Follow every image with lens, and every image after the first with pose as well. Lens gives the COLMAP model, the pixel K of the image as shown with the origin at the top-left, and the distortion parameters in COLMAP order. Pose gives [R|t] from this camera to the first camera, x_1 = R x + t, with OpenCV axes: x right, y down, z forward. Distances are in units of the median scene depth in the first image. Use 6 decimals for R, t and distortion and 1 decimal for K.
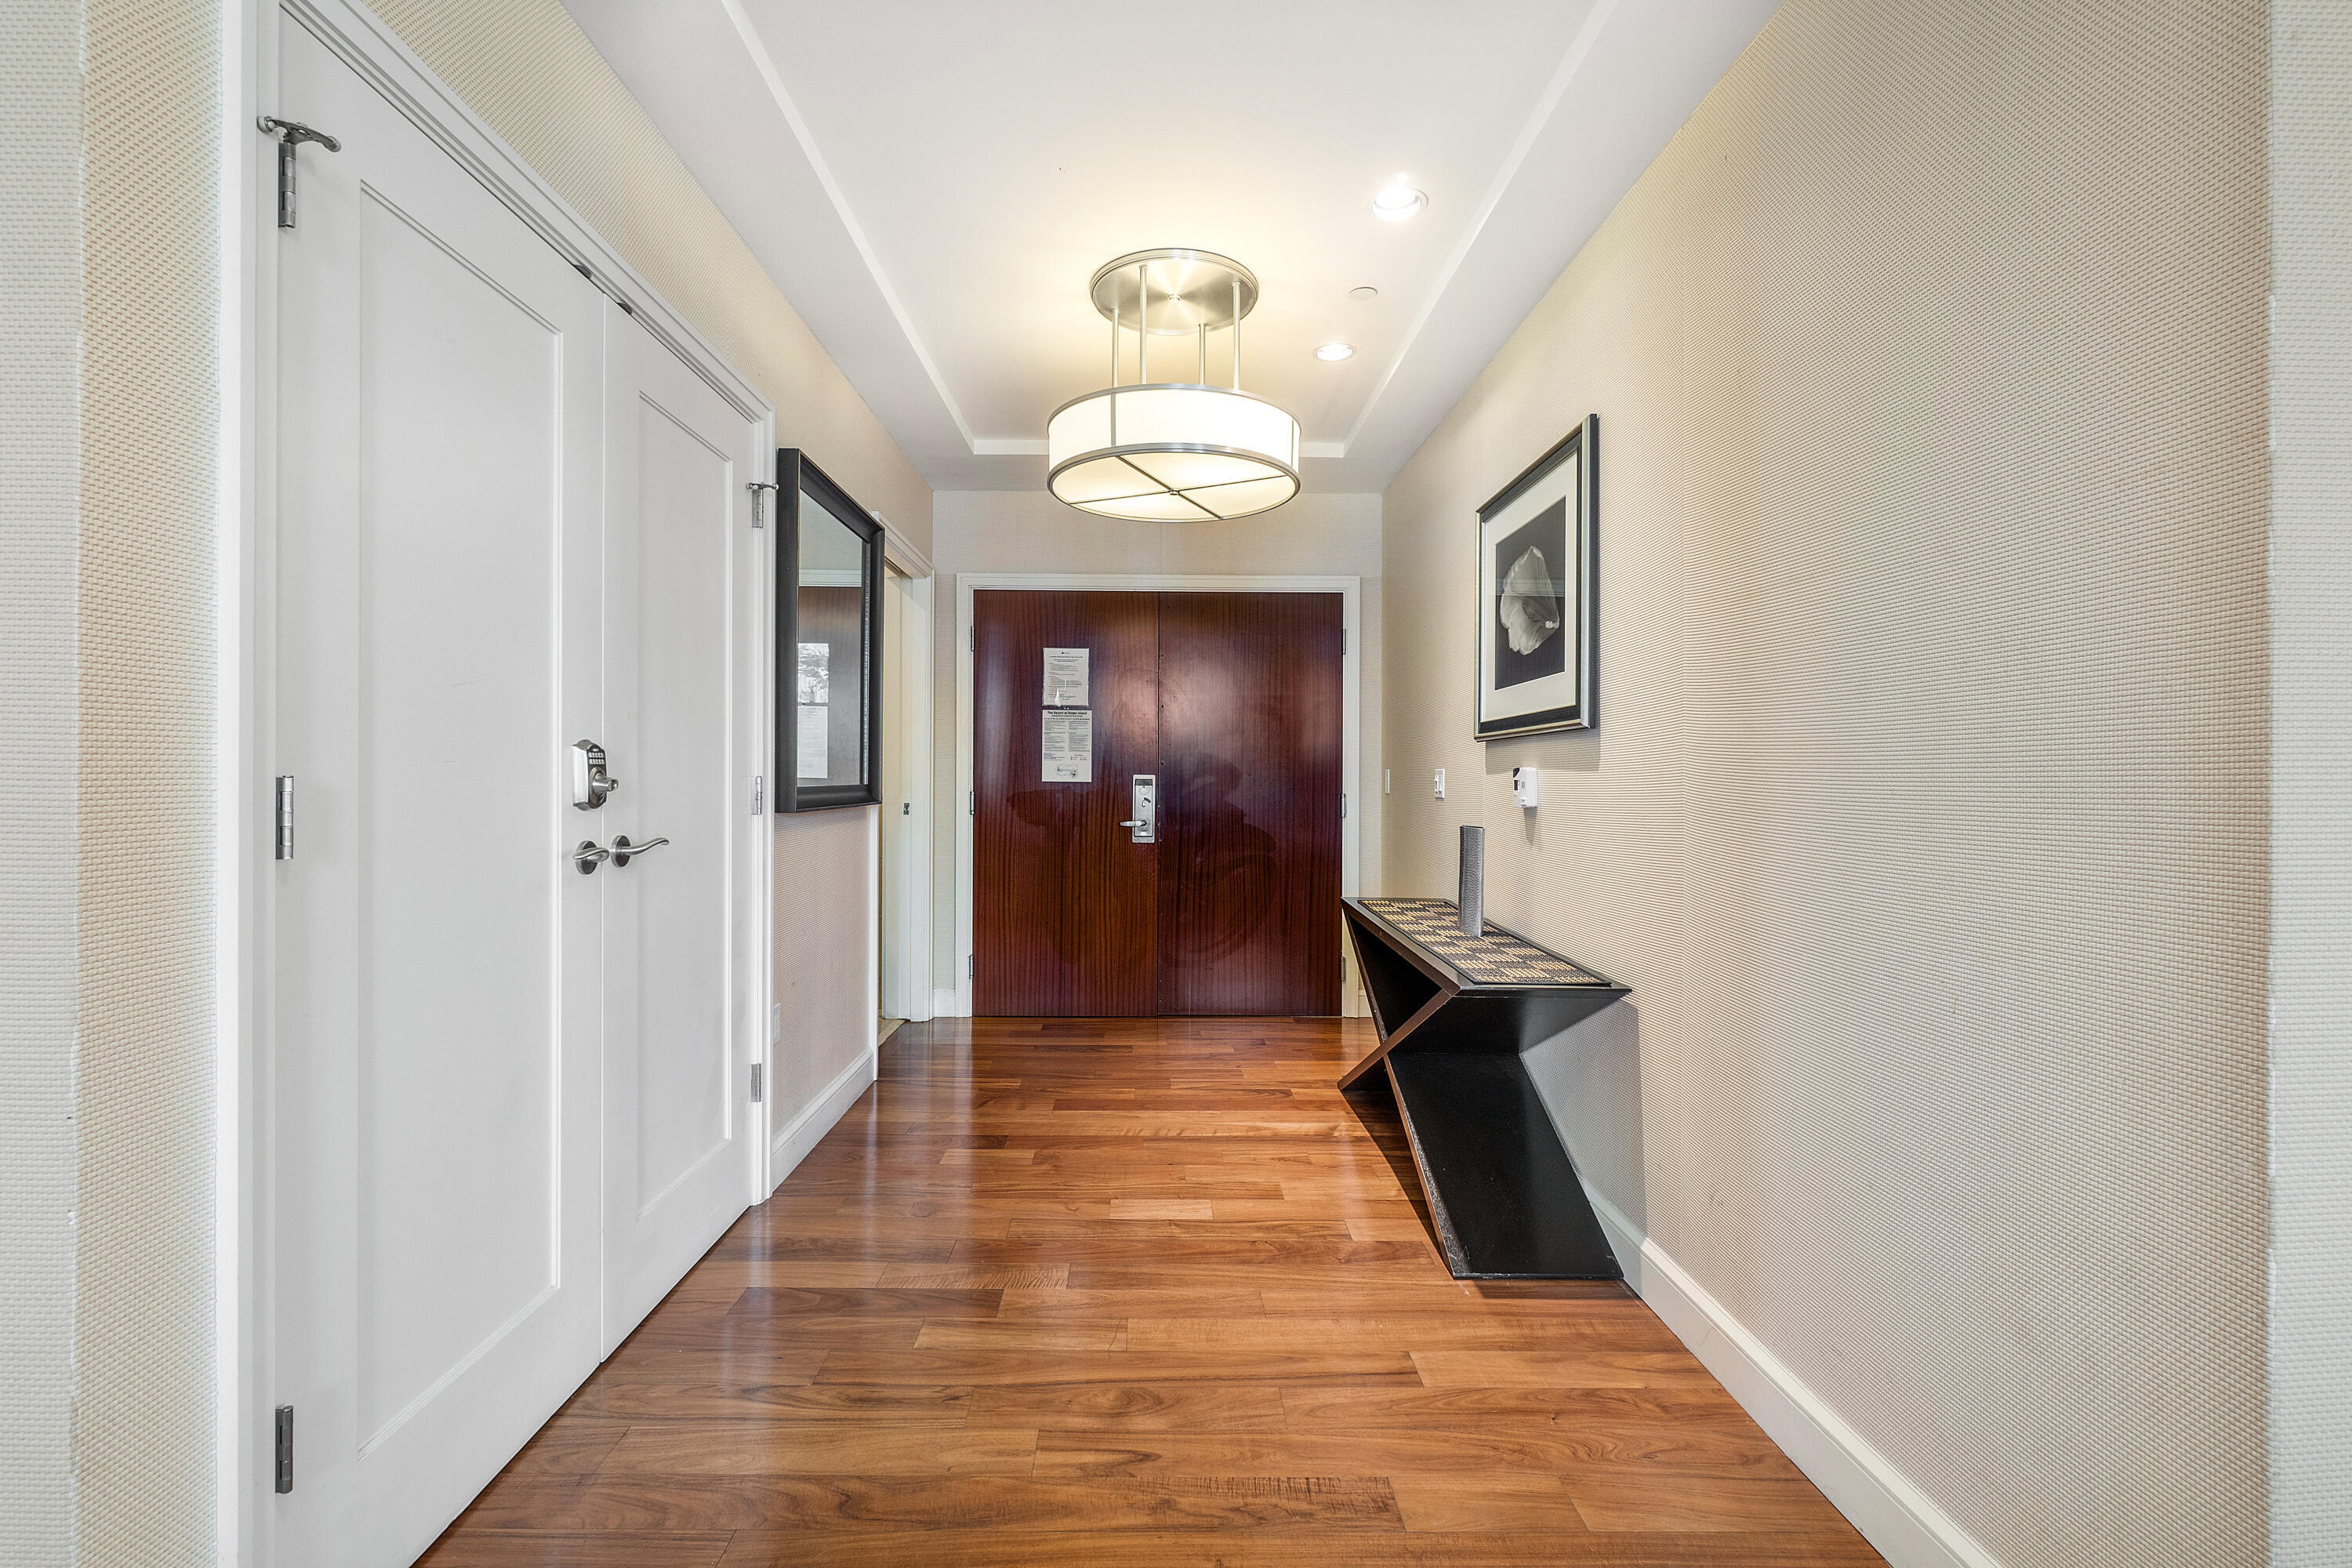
lens RADIAL K [[992.9, 0, 1176.0], [0, 992.9, 784.0], [0, 0, 1]] dist [-0.000527, -0.000033]
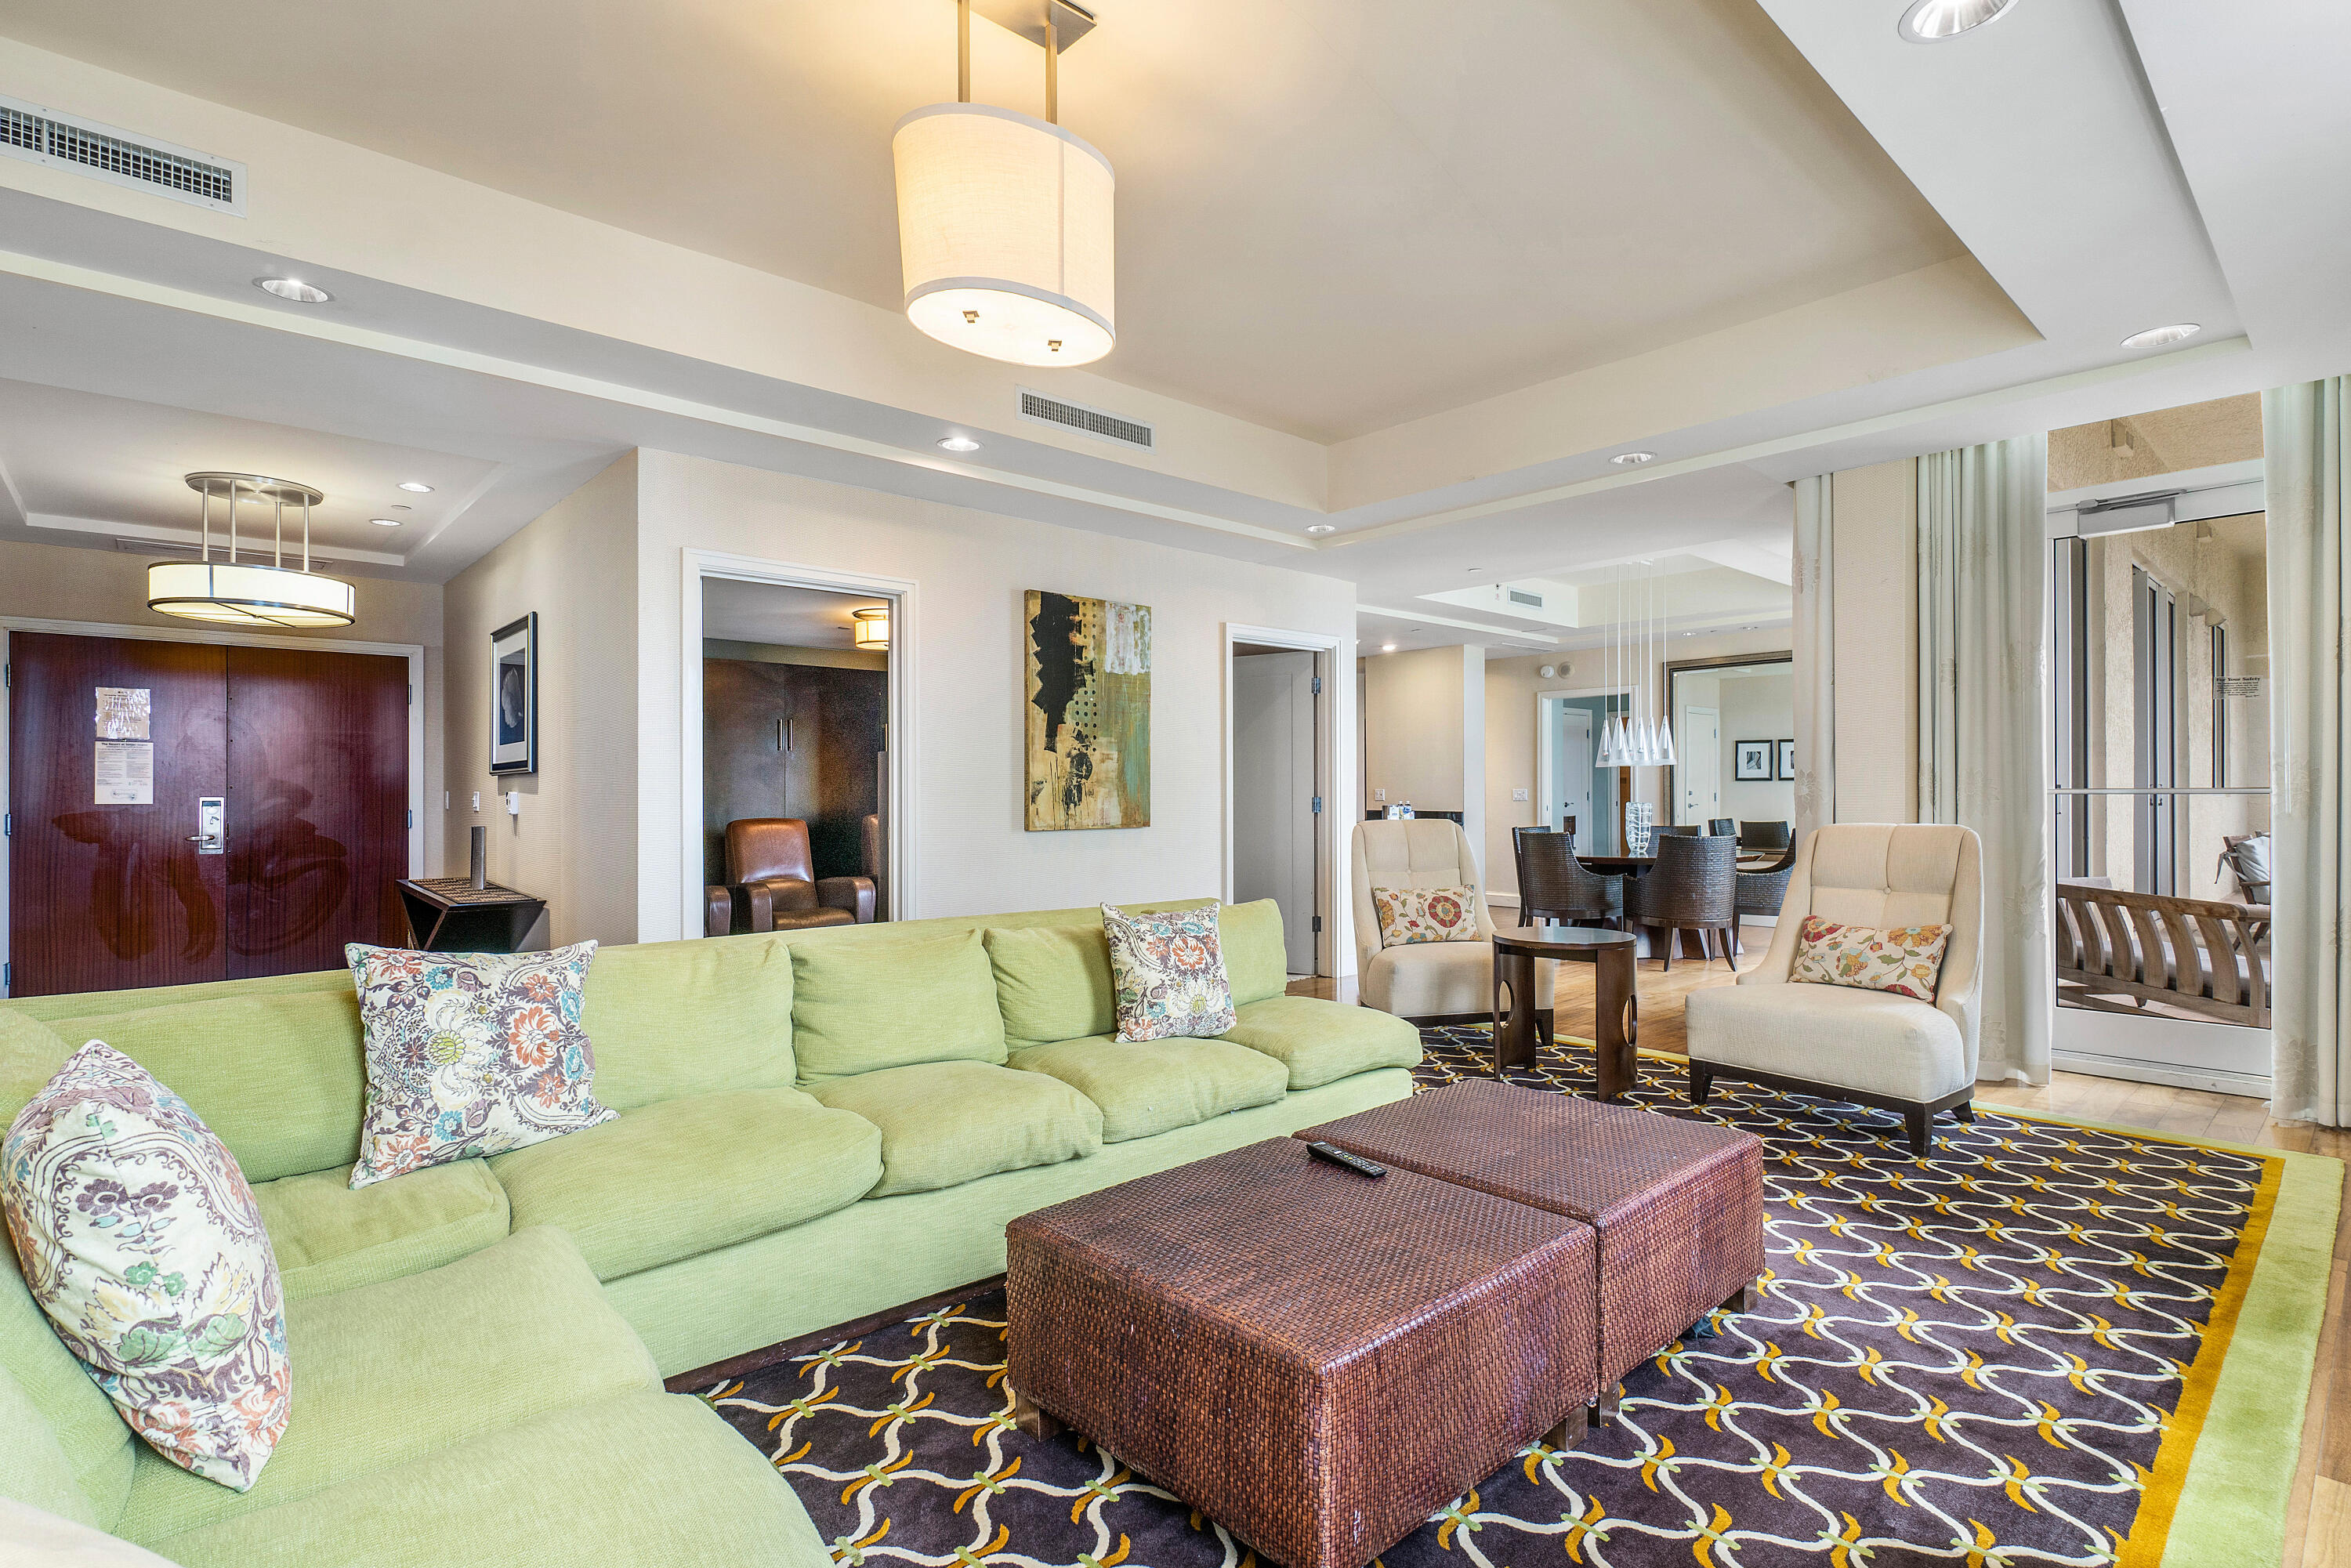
lens RADIAL K [[1118.6, 0, 1175.5], [0, 1118.6, 784.0], [0, 0, 1]] dist [-0.014937, 0.000679]
pose [[0.750766, -0.001362, 0.660567, -0.042922], [0.011375, 0.999876, -0.010868, 0.002273], [-0.660470, 0.015673, 0.750689, -0.808049]]
